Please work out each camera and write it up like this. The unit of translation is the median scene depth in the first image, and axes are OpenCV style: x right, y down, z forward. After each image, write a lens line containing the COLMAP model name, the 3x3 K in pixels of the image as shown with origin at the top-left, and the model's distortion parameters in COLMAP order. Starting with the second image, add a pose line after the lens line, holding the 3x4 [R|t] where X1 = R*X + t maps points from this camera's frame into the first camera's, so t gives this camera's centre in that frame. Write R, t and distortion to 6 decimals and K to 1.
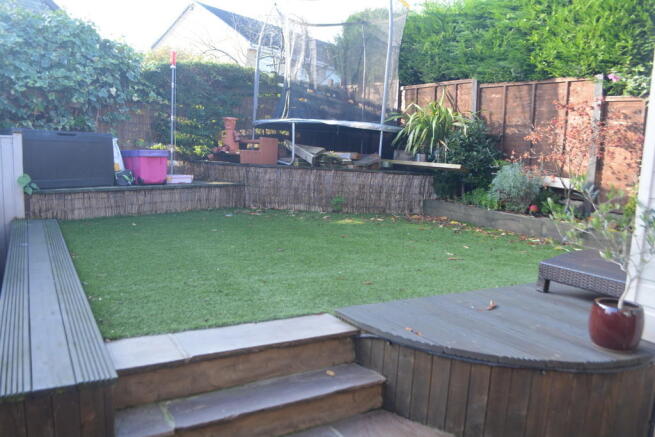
lens RADIAL K [[521.8, 0, 327.5], [0, 521.8, 218.5], [0, 0, 1]] dist [-0.007557, -0.048504]
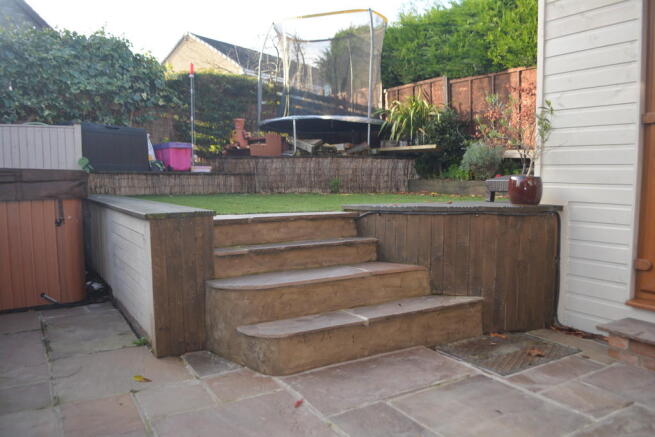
lens RADIAL K [[521.8, 0, 327.5], [0, 521.8, 218.5], [0, 0, 1]] dist [-0.007557, -0.048504]
pose [[0.998763, -0.047677, 0.014135, -0.017833], [0.048378, 0.997350, -0.054339, 0.111782], [-0.011507, 0.054955, 0.998423, -0.172964]]
